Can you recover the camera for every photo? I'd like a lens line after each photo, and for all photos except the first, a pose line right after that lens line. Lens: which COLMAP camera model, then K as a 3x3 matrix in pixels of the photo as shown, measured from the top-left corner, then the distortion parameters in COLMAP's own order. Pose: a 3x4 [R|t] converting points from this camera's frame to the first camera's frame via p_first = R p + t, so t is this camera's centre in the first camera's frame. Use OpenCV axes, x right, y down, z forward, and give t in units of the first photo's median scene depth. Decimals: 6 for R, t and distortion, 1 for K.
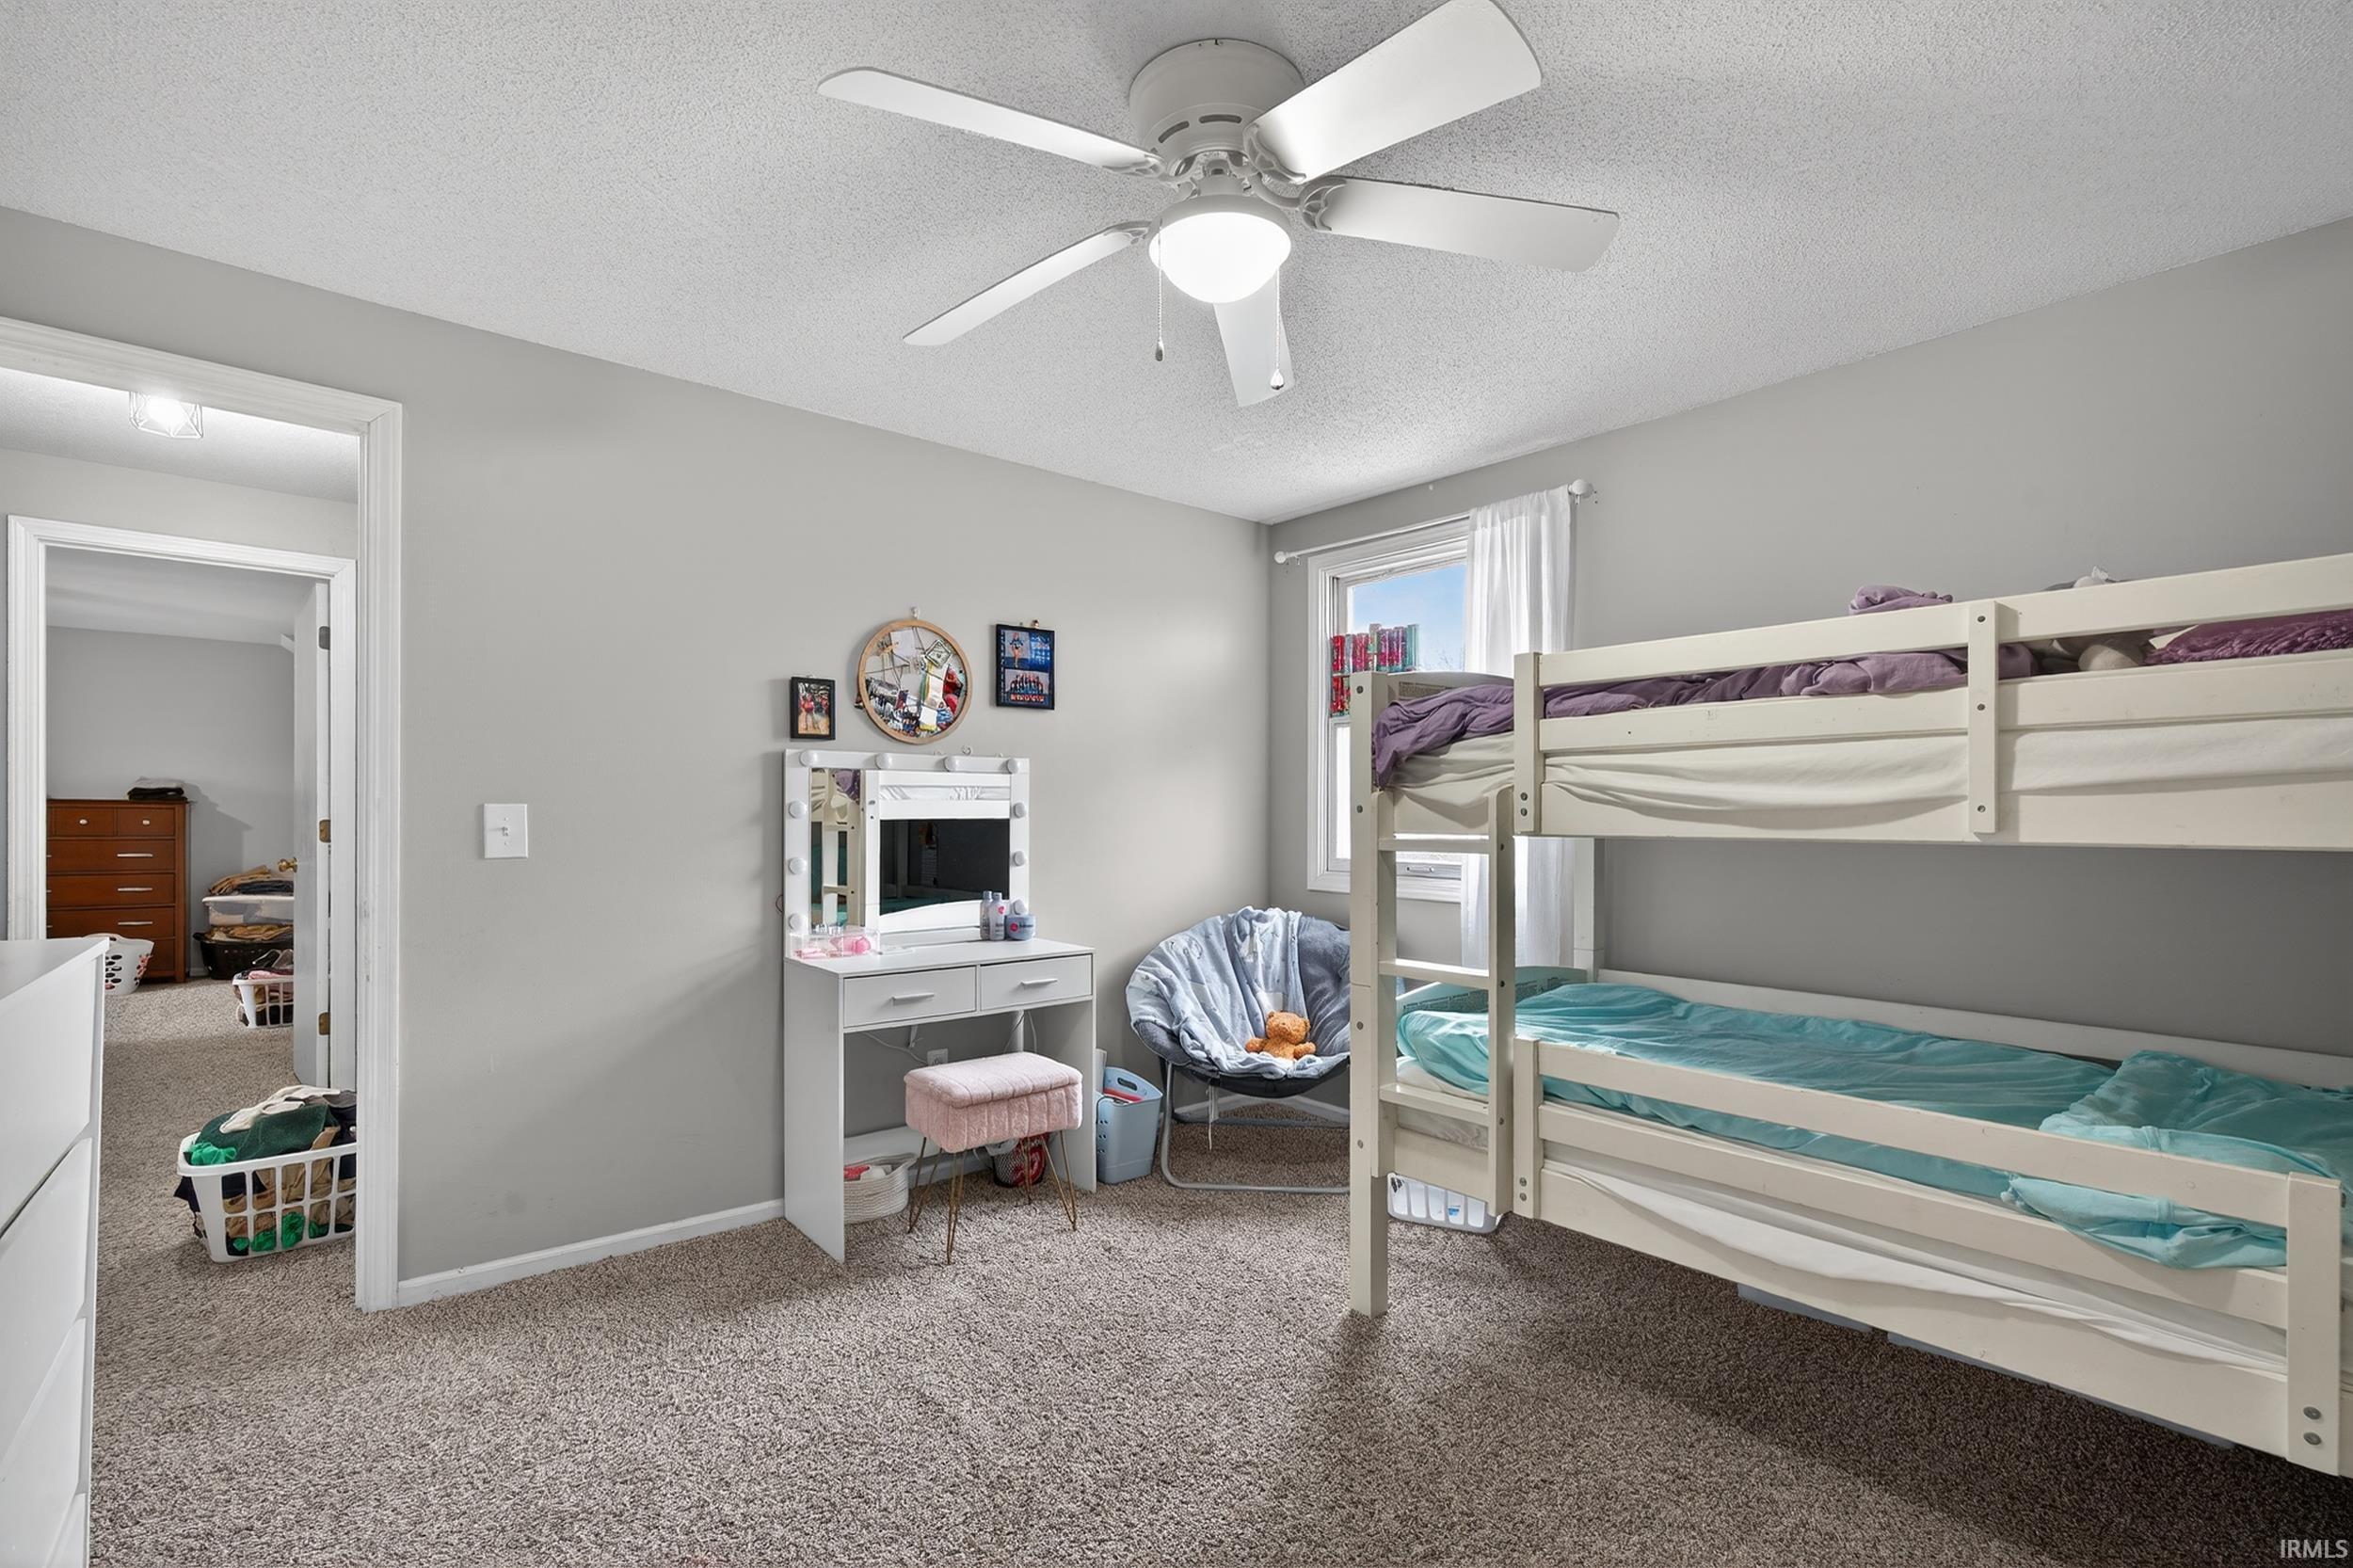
lens RADIAL K [[1063.6, 0, 1173.2], [0, 1063.6, 794.6], [0, 0, 1]] dist [0.003877, 0.000685]
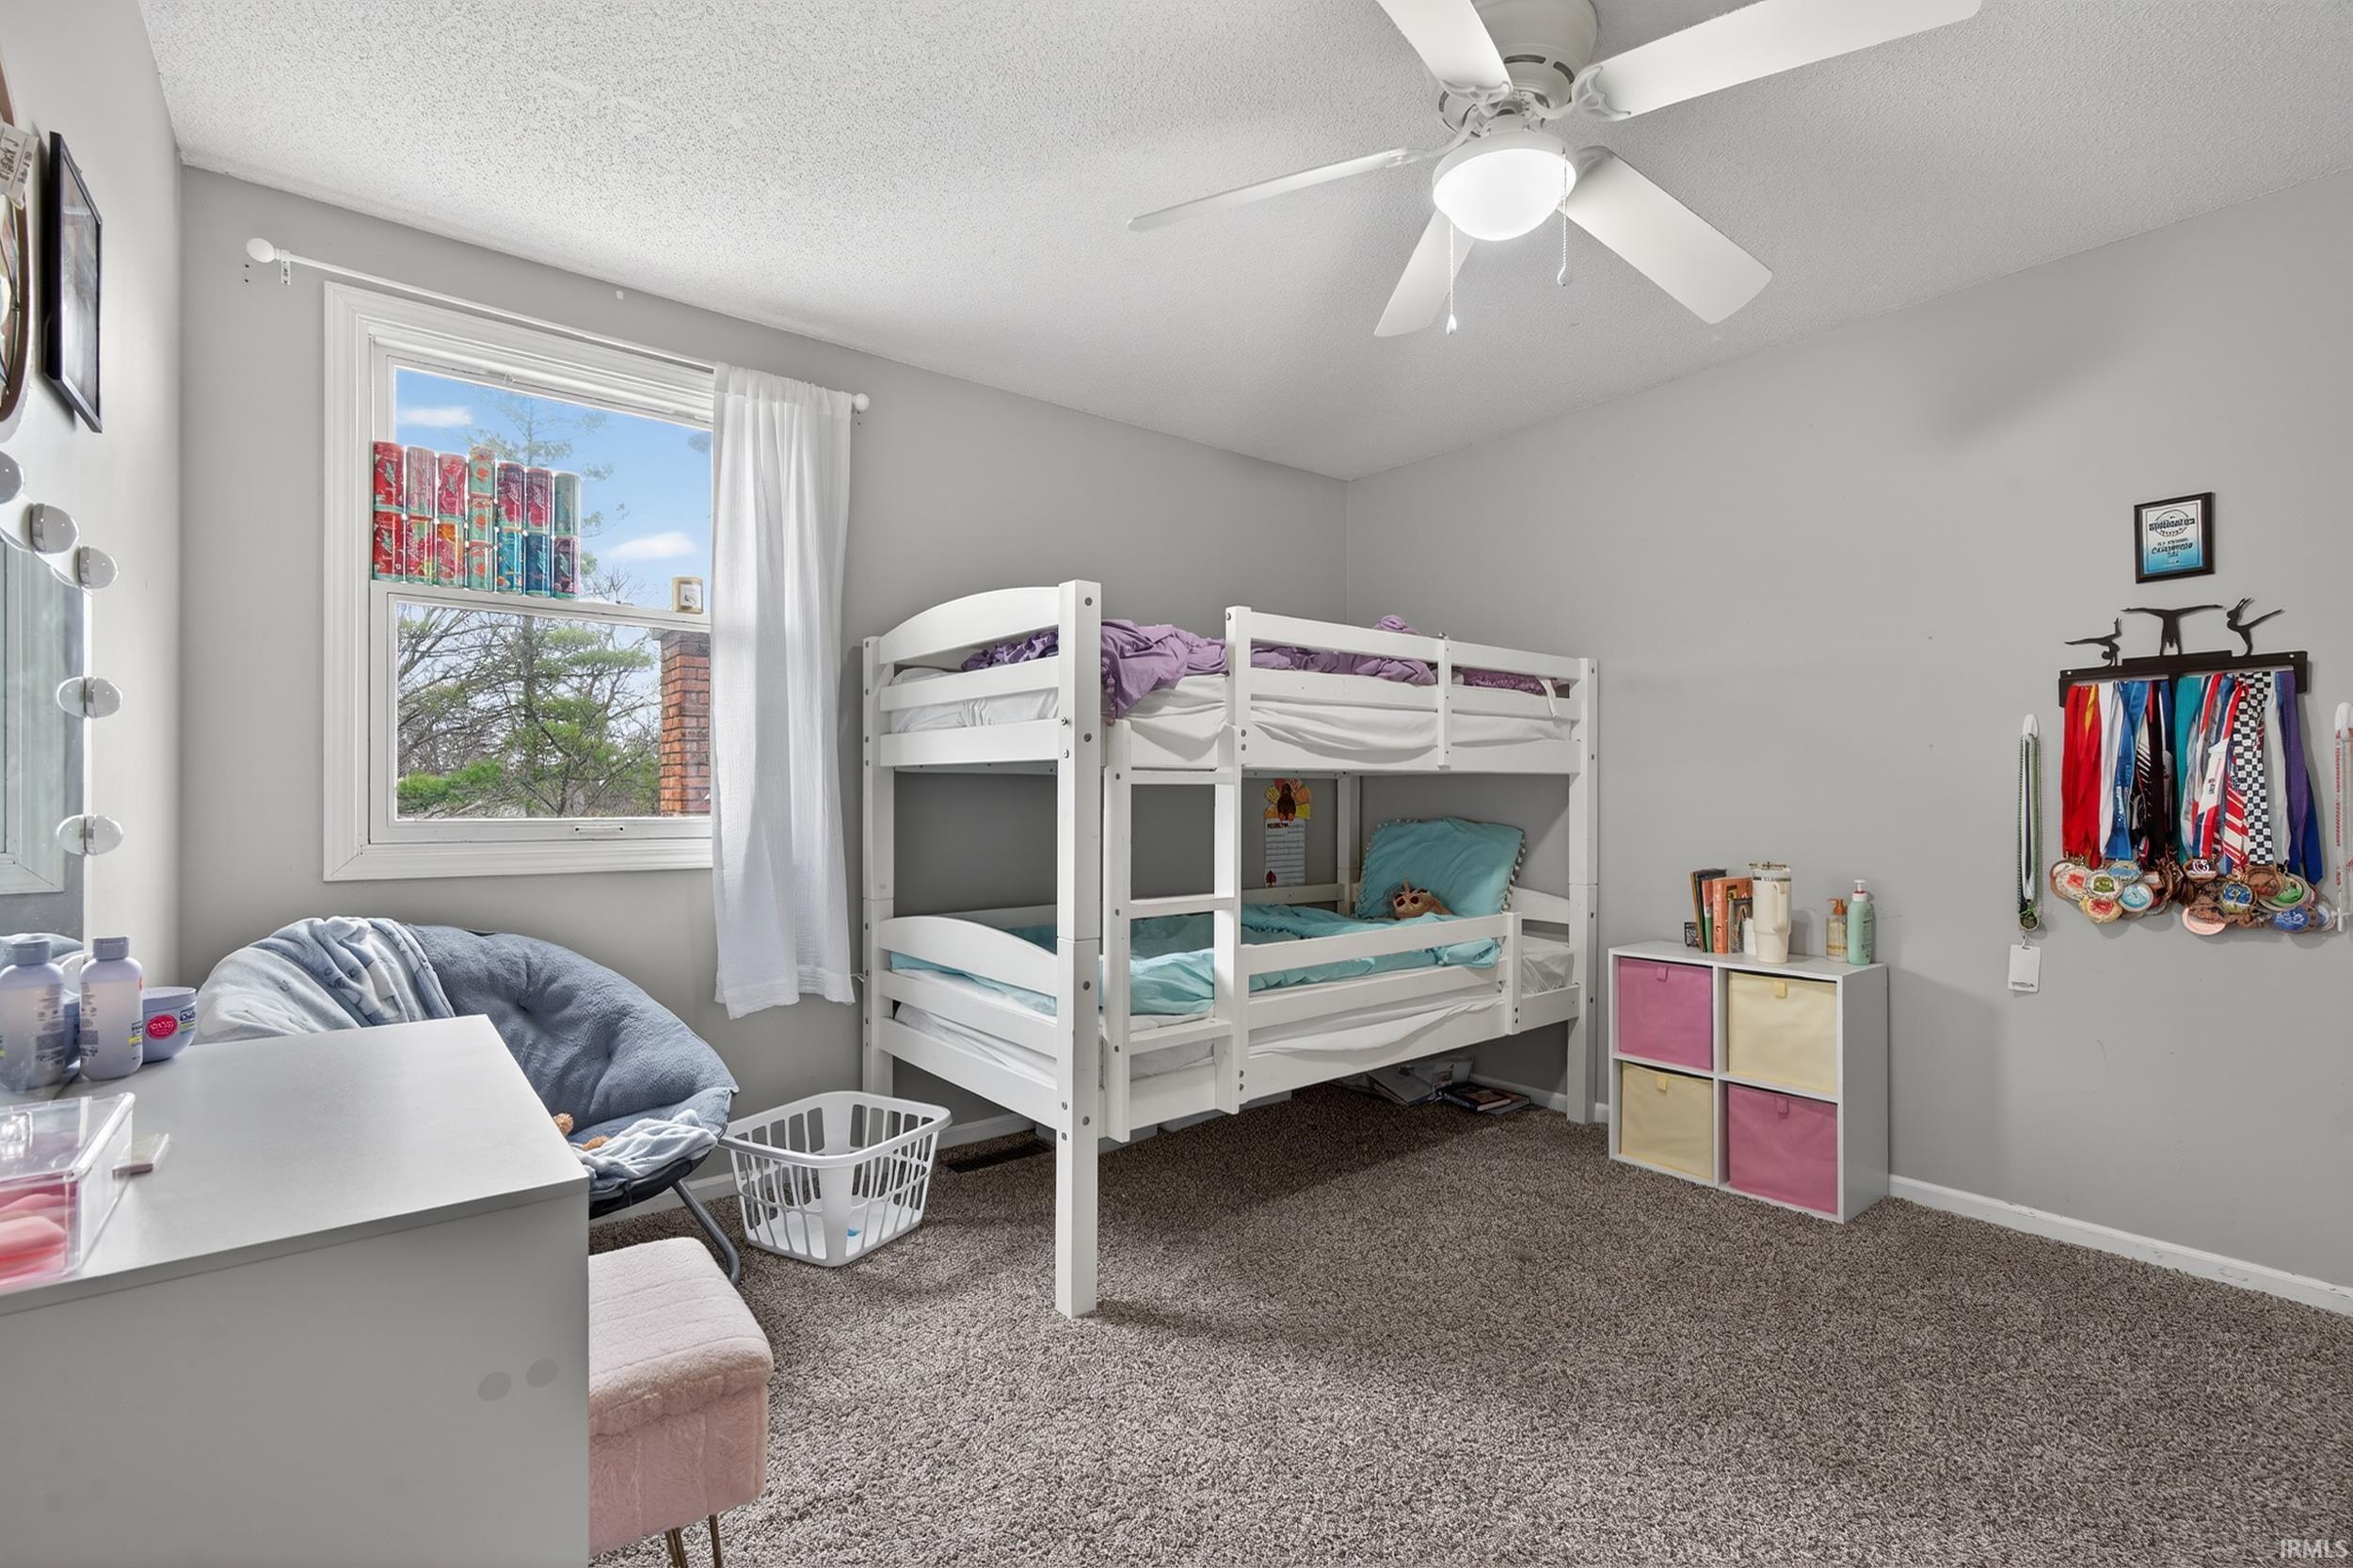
lens RADIAL K [[1063.6, 0, 1173.2], [0, 1063.6, 794.6], [0, 0, 1]] dist [0.003877, 0.000685]
pose [[0.018866, -0.001294, 0.999821, -0.754844], [-0.016098, 0.999869, 0.001598, 0.062696], [-0.999692, -0.016125, 0.018843, 0.994720]]
